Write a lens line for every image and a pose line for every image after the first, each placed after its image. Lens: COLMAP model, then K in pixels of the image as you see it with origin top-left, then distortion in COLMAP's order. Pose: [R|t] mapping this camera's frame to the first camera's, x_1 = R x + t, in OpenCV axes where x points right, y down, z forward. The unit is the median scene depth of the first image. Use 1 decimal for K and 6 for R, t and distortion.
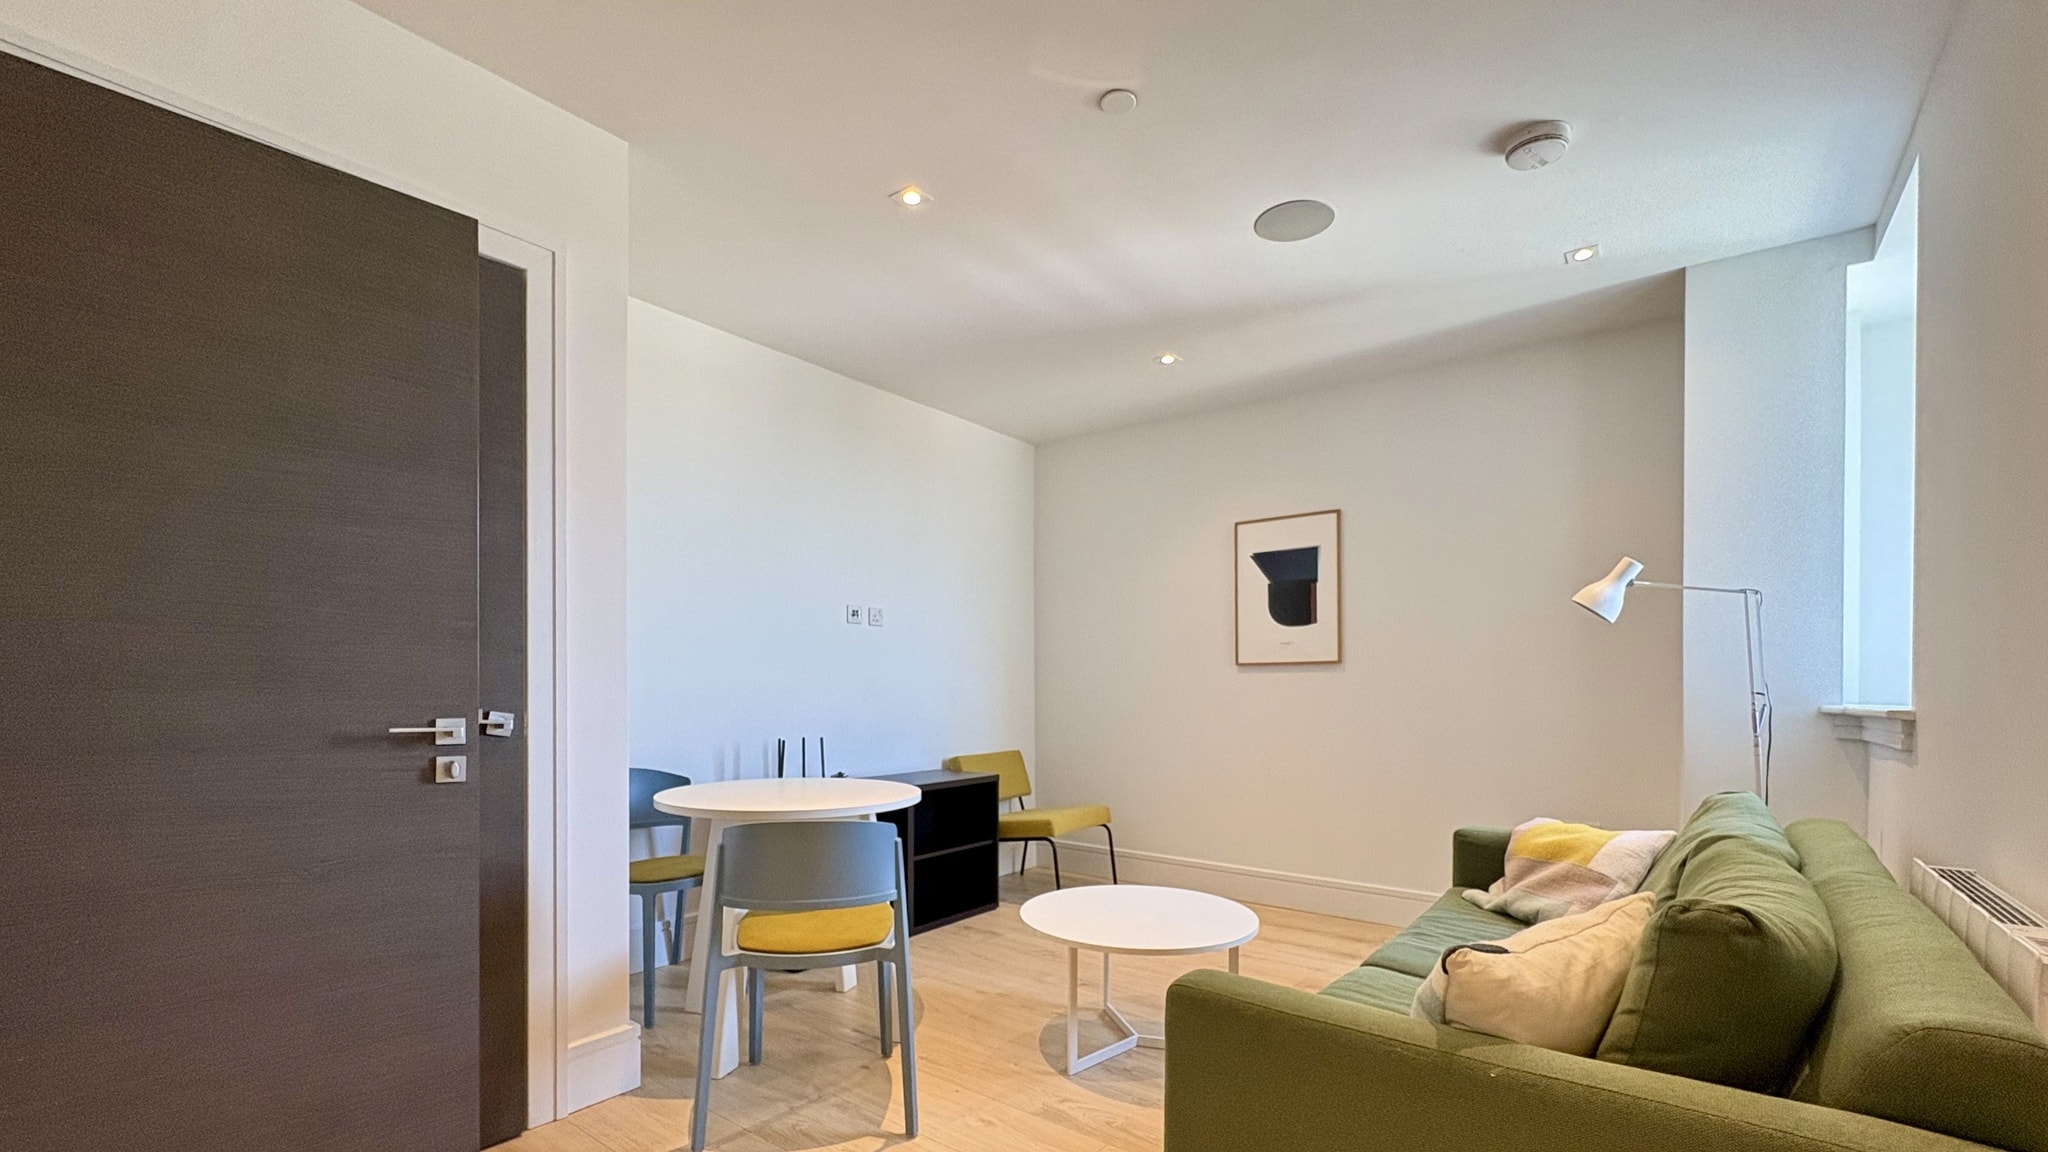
lens RADIAL K [[858.1, 0, 988.7], [0, 858.1, 693.5], [0, 0, 1]] dist [0.001329, 0.000228]
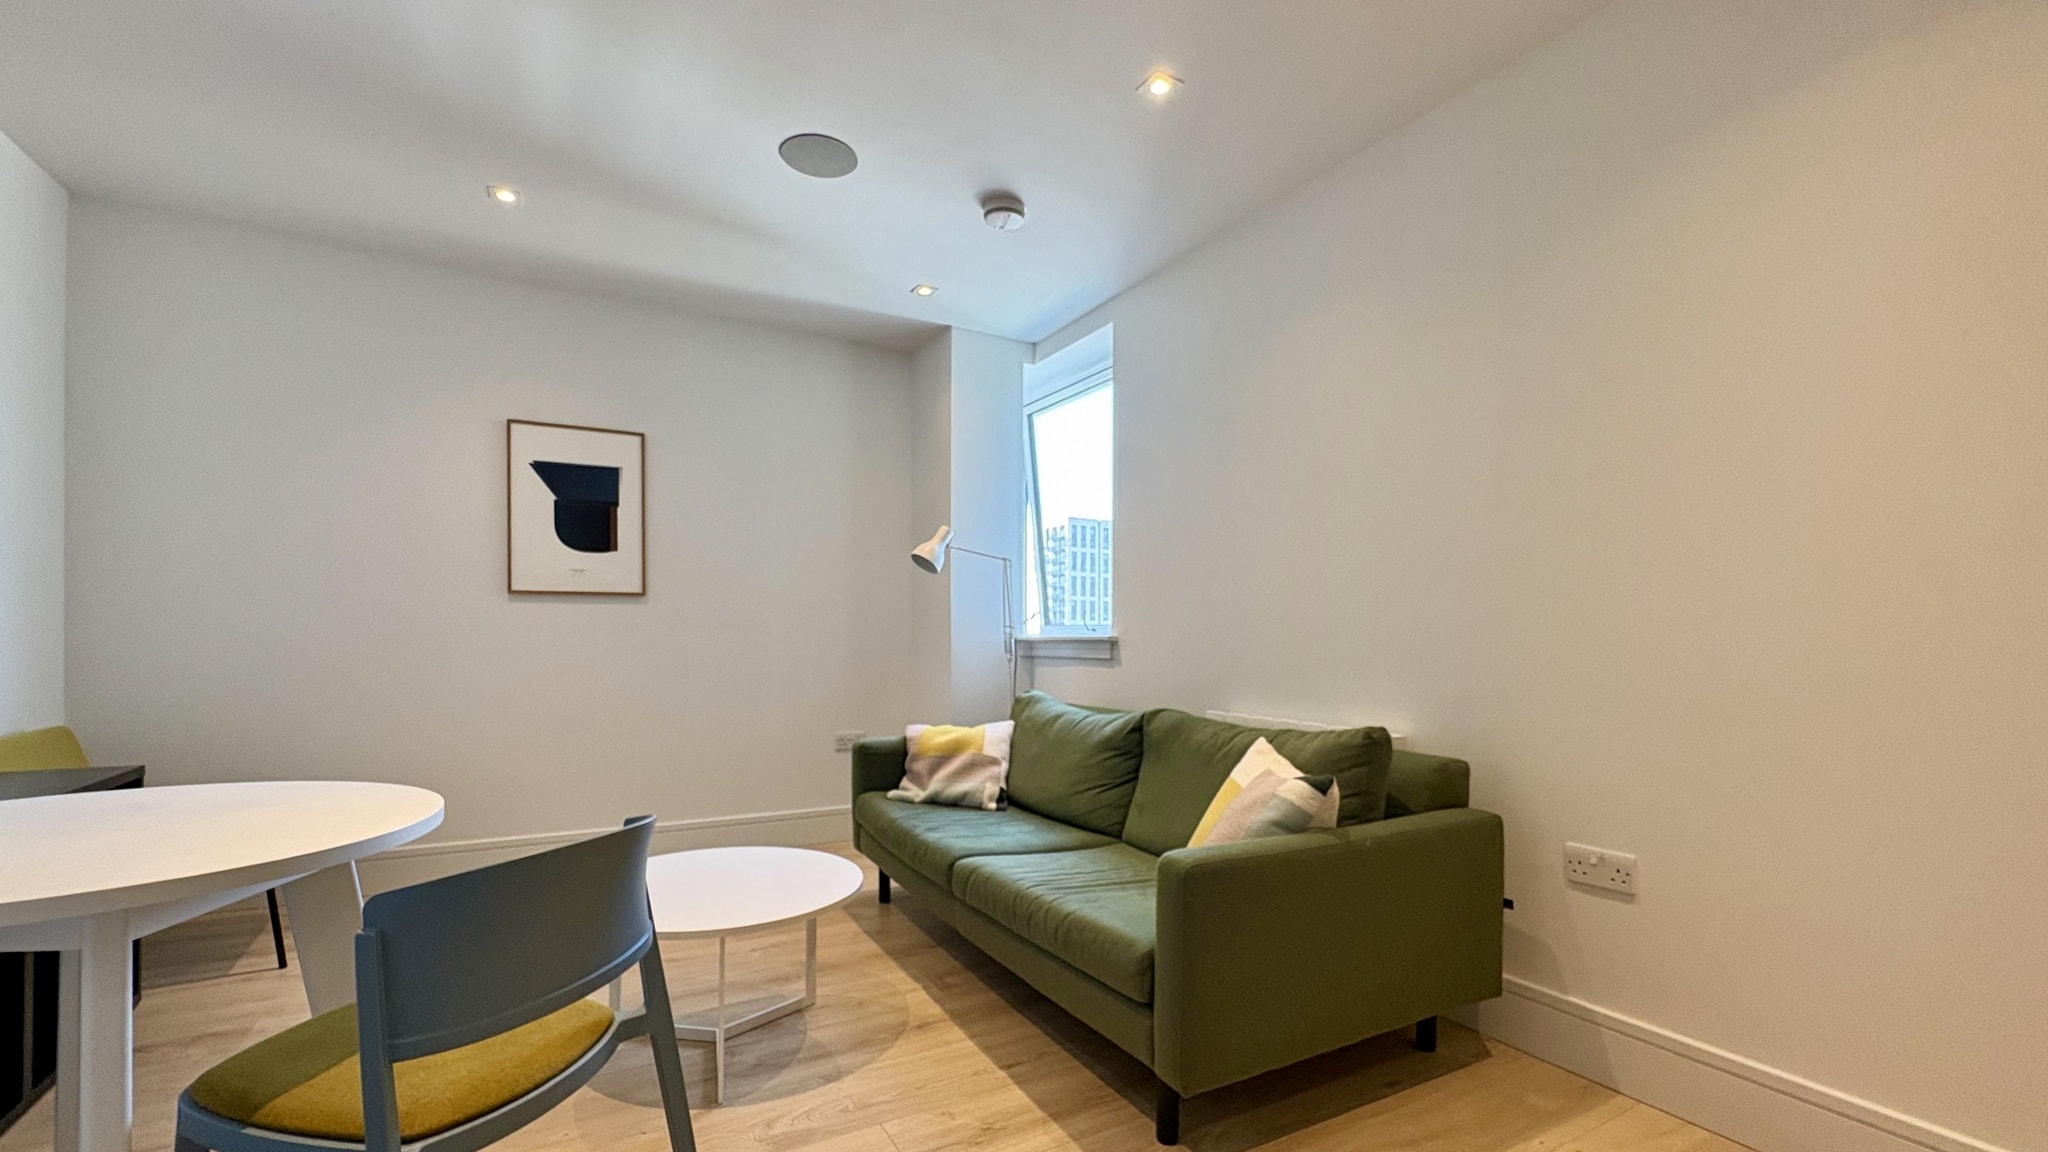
lens RADIAL K [[858.1, 0, 1014.6], [0, 858.1, 629.4], [0, 0, 1]] dist [0.001329, 0.000228]
pose [[0.369728, 0.002896, 0.929136, -0.320834], [0.002405, 0.999989, -0.004074, 0.007081], [-0.929137, 0.003741, 0.369717, 0.268774]]
